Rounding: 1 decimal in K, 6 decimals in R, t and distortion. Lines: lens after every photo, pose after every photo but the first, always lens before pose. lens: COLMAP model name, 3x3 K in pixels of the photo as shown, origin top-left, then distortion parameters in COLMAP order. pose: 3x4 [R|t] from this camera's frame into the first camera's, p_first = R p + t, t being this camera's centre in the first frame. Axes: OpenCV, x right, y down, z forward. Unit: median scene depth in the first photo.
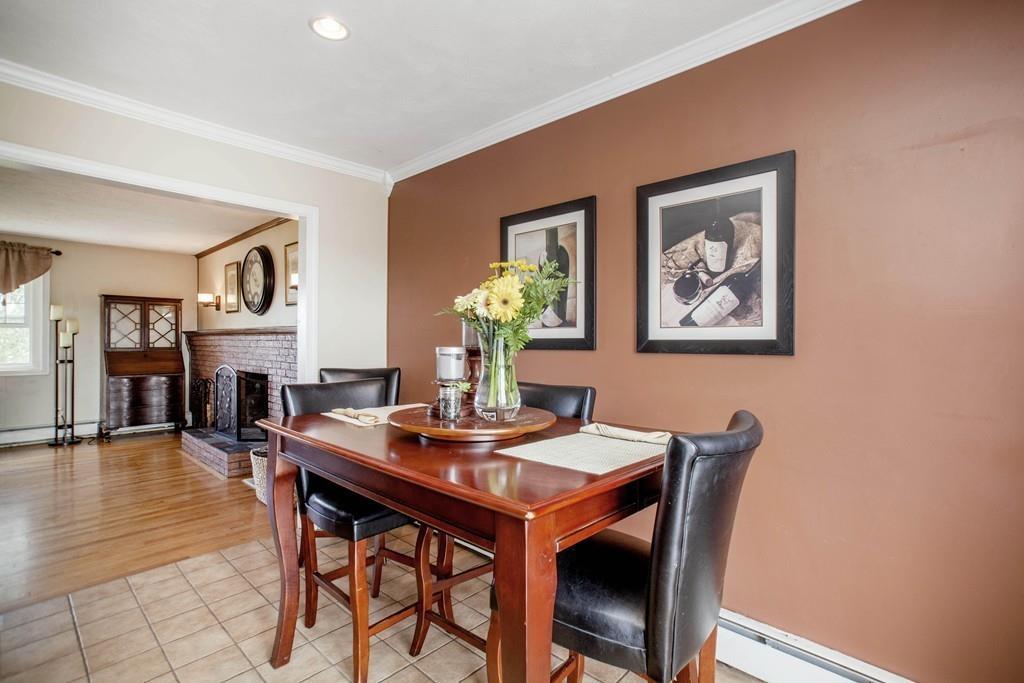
lens RADIAL K [[488.5, 0, 518.5], [0, 488.5, 342.4], [0, 0, 1]] dist [-0.039398, 0.040697]
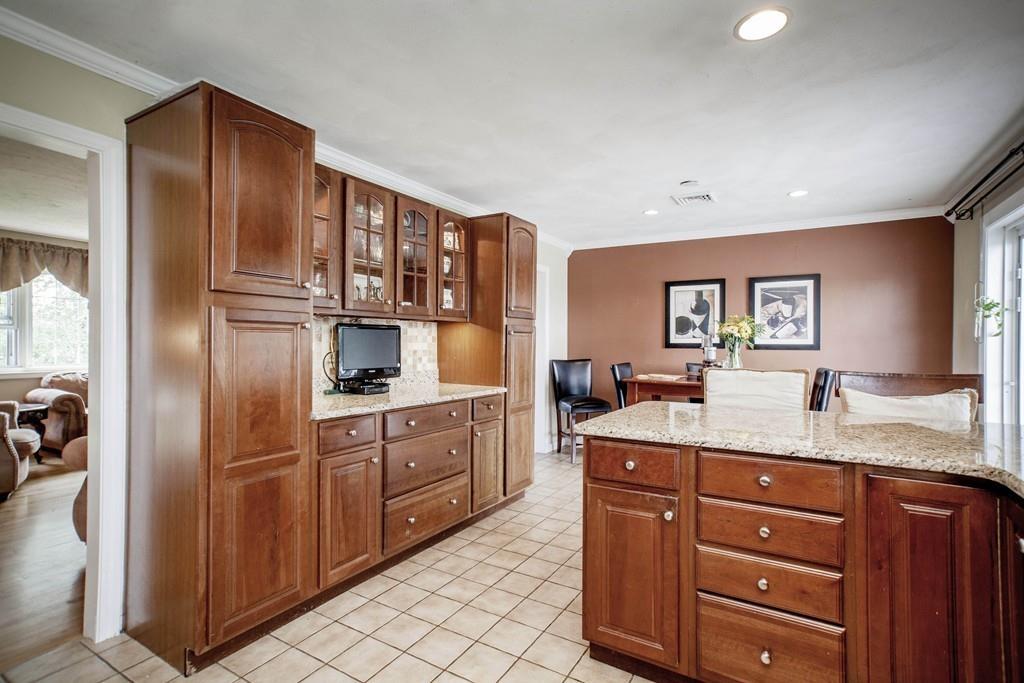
lens RADIAL K [[488.5, 0, 518.5], [0, 488.5, 342.4], [0, 0, 1]] dist [-0.039398, 0.040697]
pose [[0.977350, 0.004043, 0.211592, -1.359265], [-0.002874, 0.999979, -0.005836, 0.003671], [-0.211611, 0.005095, 0.977341, -1.053921]]
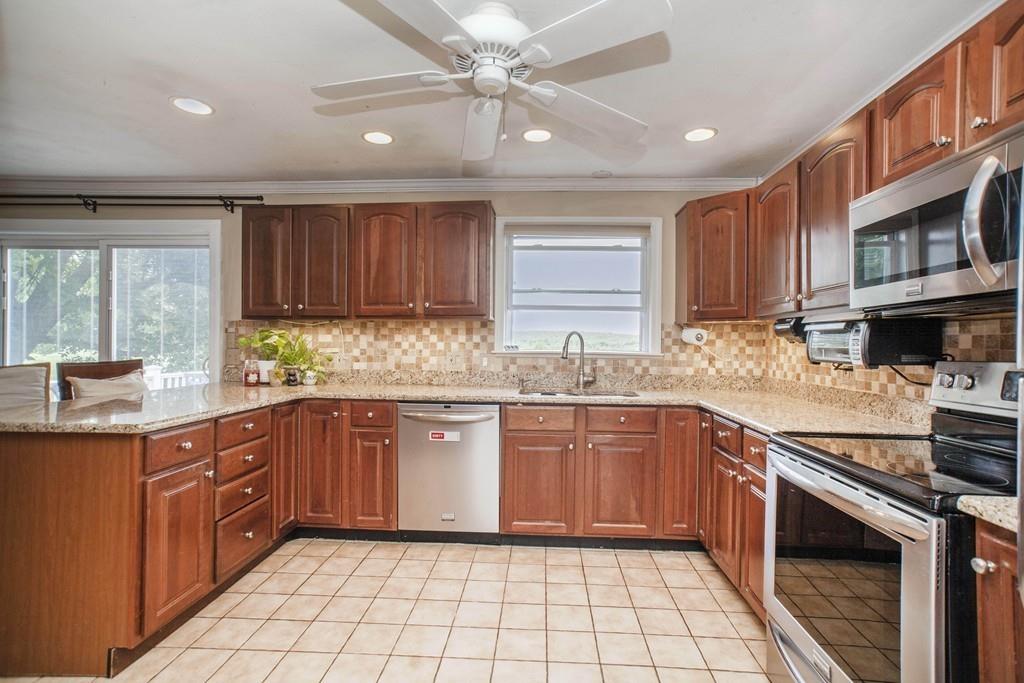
lens RADIAL K [[488.5, 0, 518.5], [0, 488.5, 342.4], [0, 0, 1]] dist [-0.039398, 0.040697]
pose [[-0.640699, -0.008630, 0.767744, -2.163597], [-0.010557, 0.999941, 0.002430, -0.007009], [-0.767720, -0.006548, -0.640752, -0.159524]]
